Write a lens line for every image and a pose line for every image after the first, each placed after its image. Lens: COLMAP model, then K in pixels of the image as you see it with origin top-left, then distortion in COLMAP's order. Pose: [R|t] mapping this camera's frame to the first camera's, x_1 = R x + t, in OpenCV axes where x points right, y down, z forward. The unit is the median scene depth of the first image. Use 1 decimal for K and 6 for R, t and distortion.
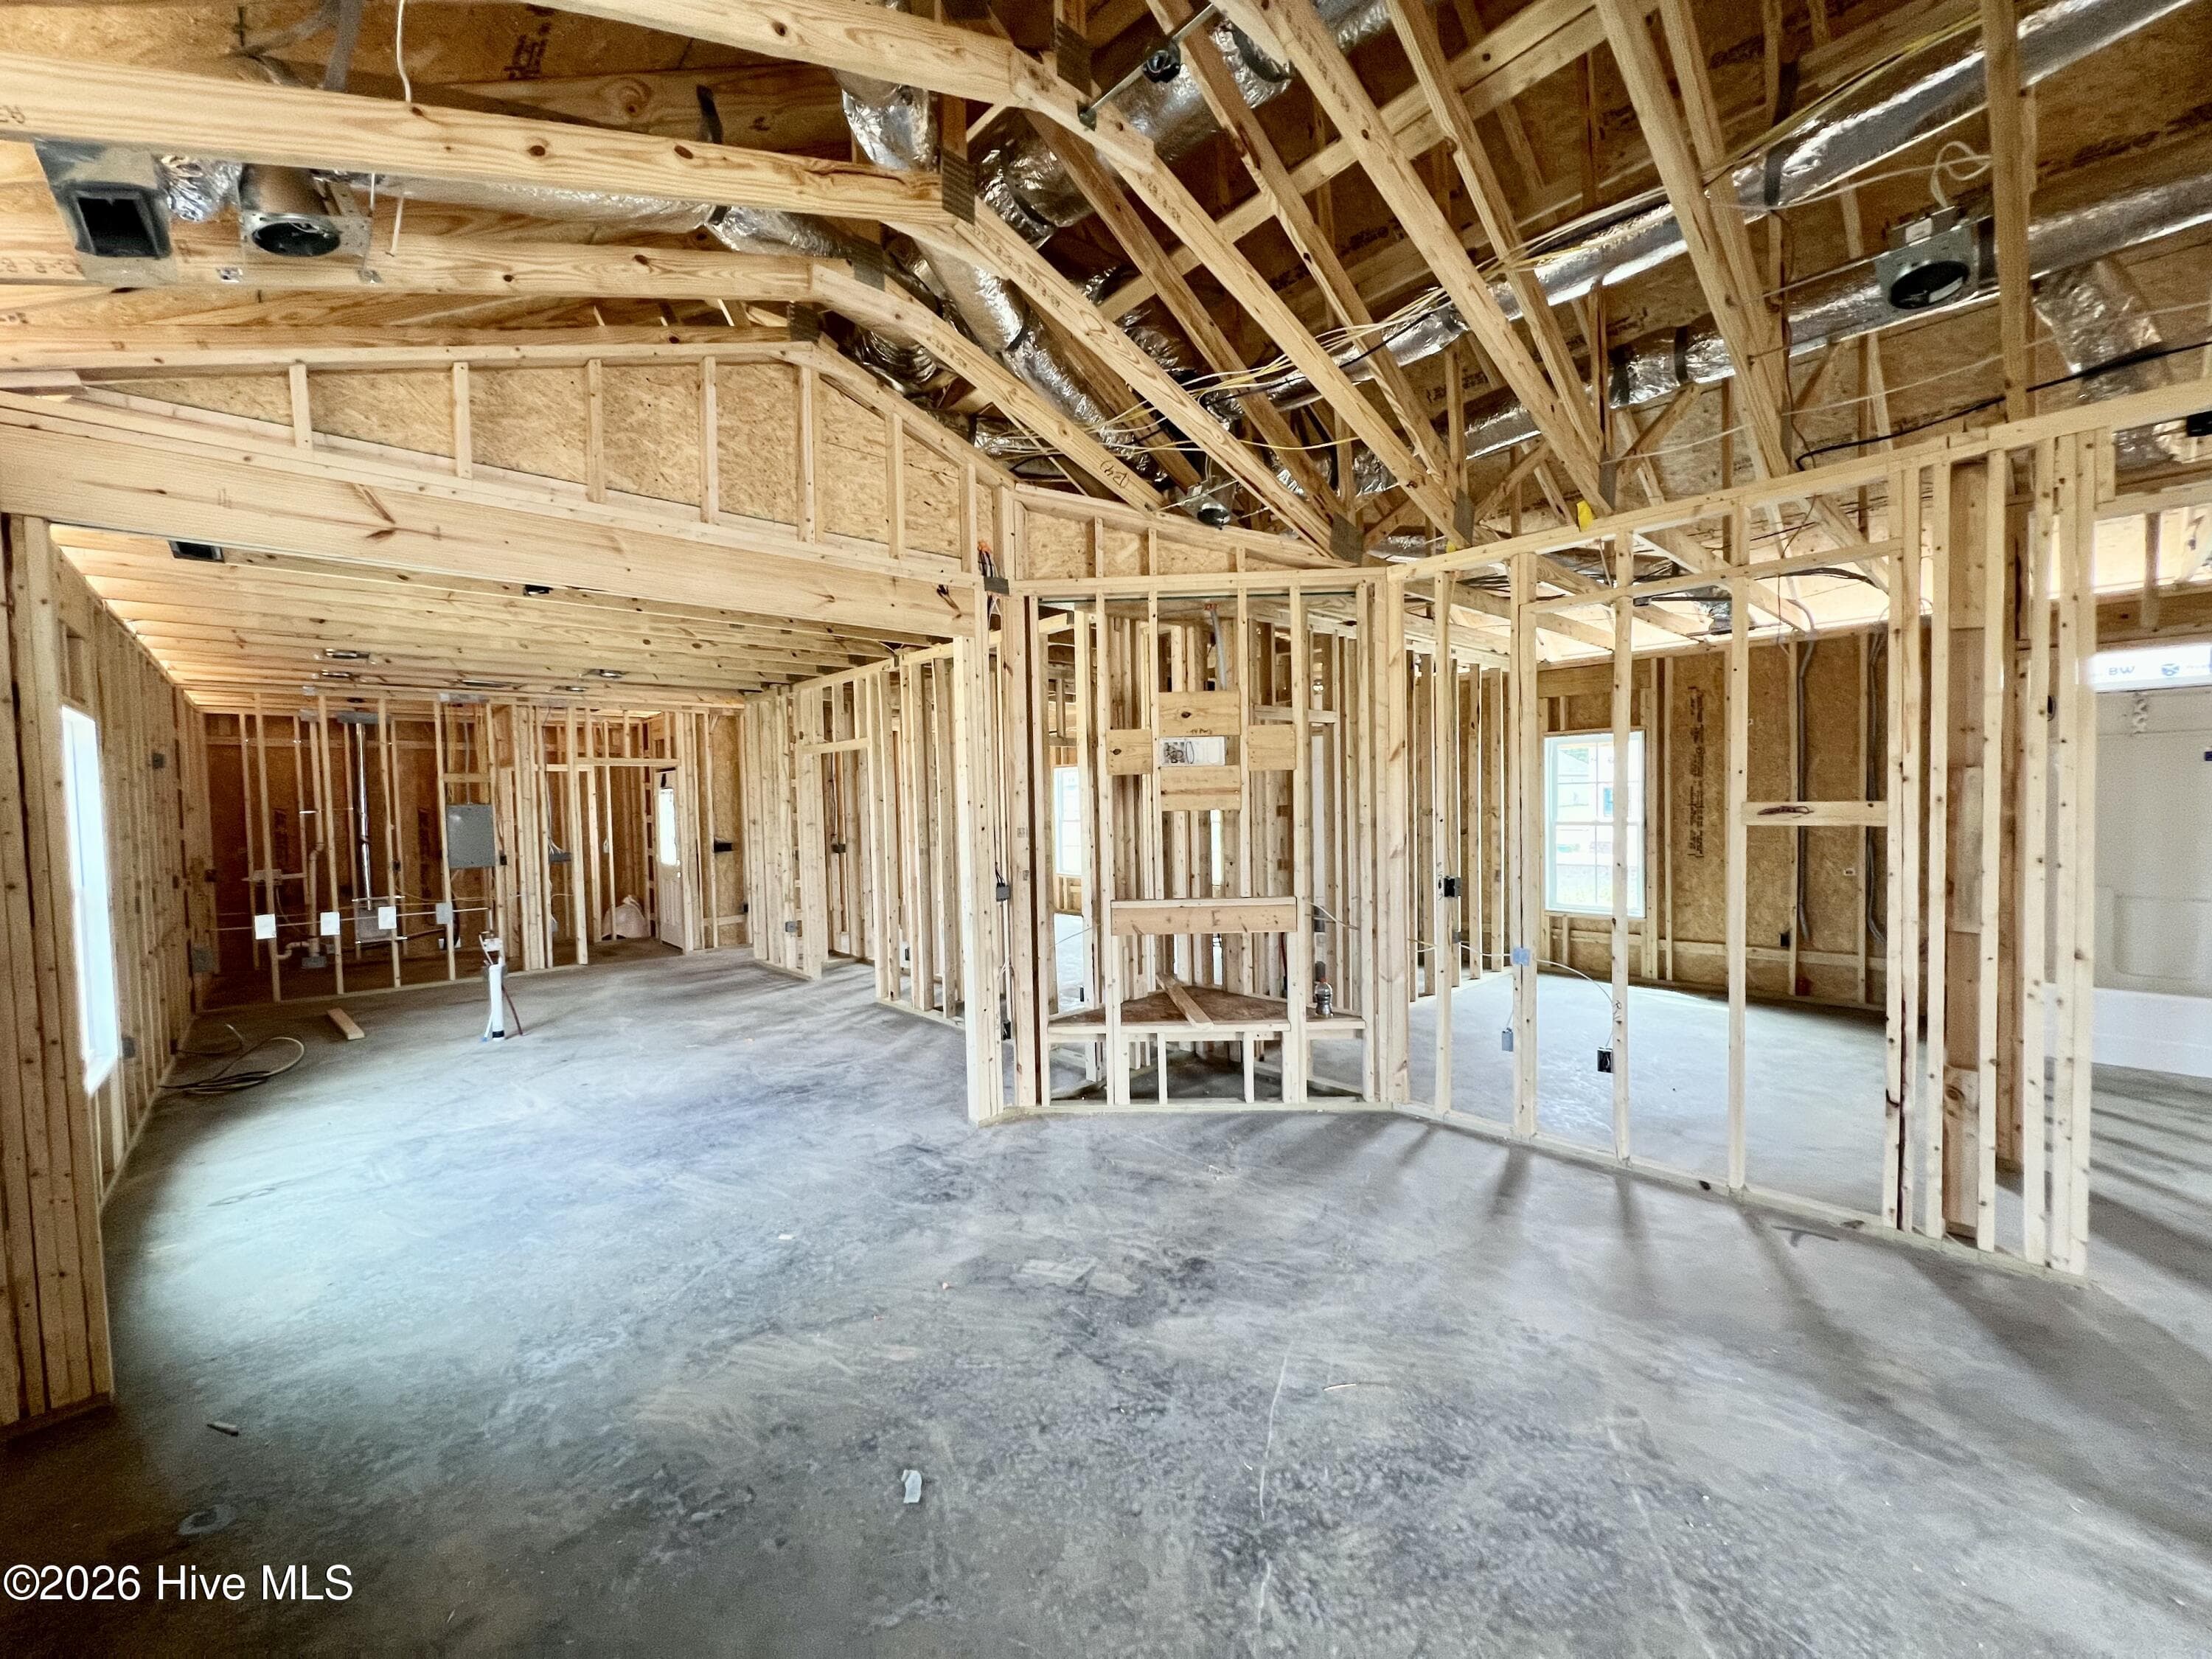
lens RADIAL K [[885.5, 0, 1107.6], [0, 885.5, 812.6], [0, 0, 1]] dist [-0.001528, 0.000311]
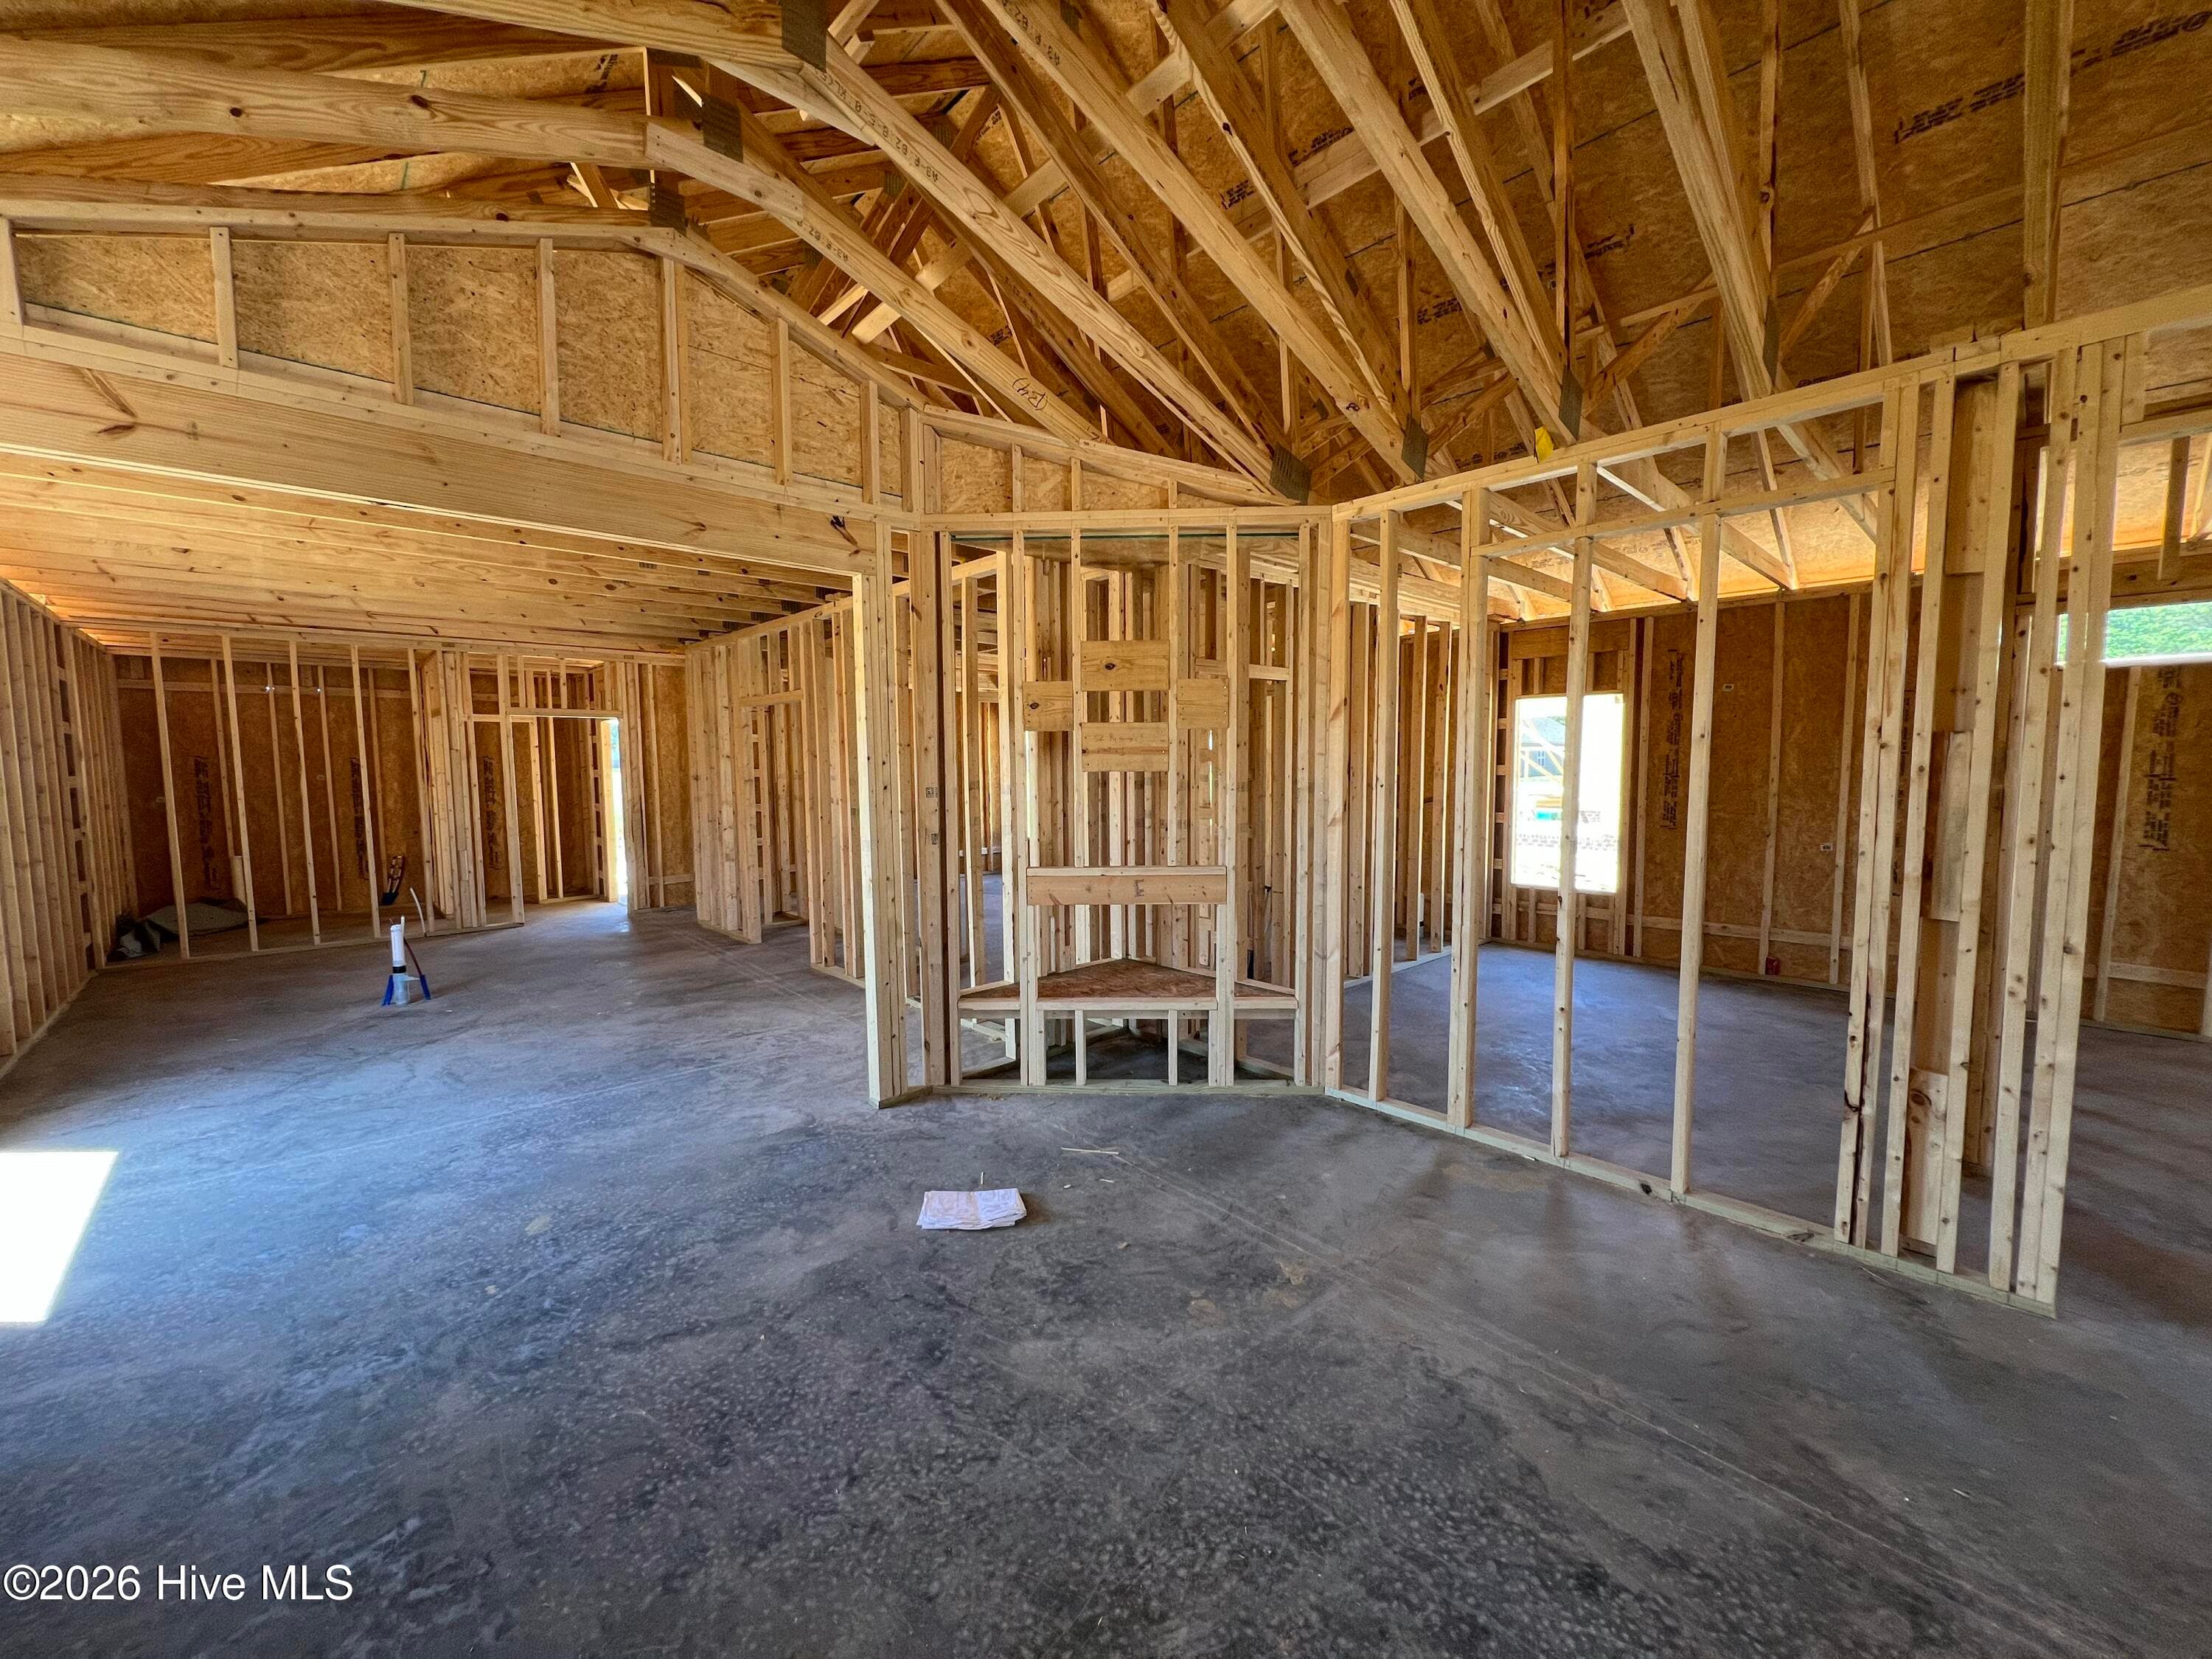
lens RADIAL K [[885.5, 0, 1107.6], [0, 885.5, 812.6], [0, 0, 1]] dist [-0.001528, 0.000311]
pose [[0.999854, 0.014684, 0.008732, 0.089980], [-0.015045, 0.998972, 0.042755, 0.001451], [-0.008095, -0.042880, 0.999047, 0.091152]]
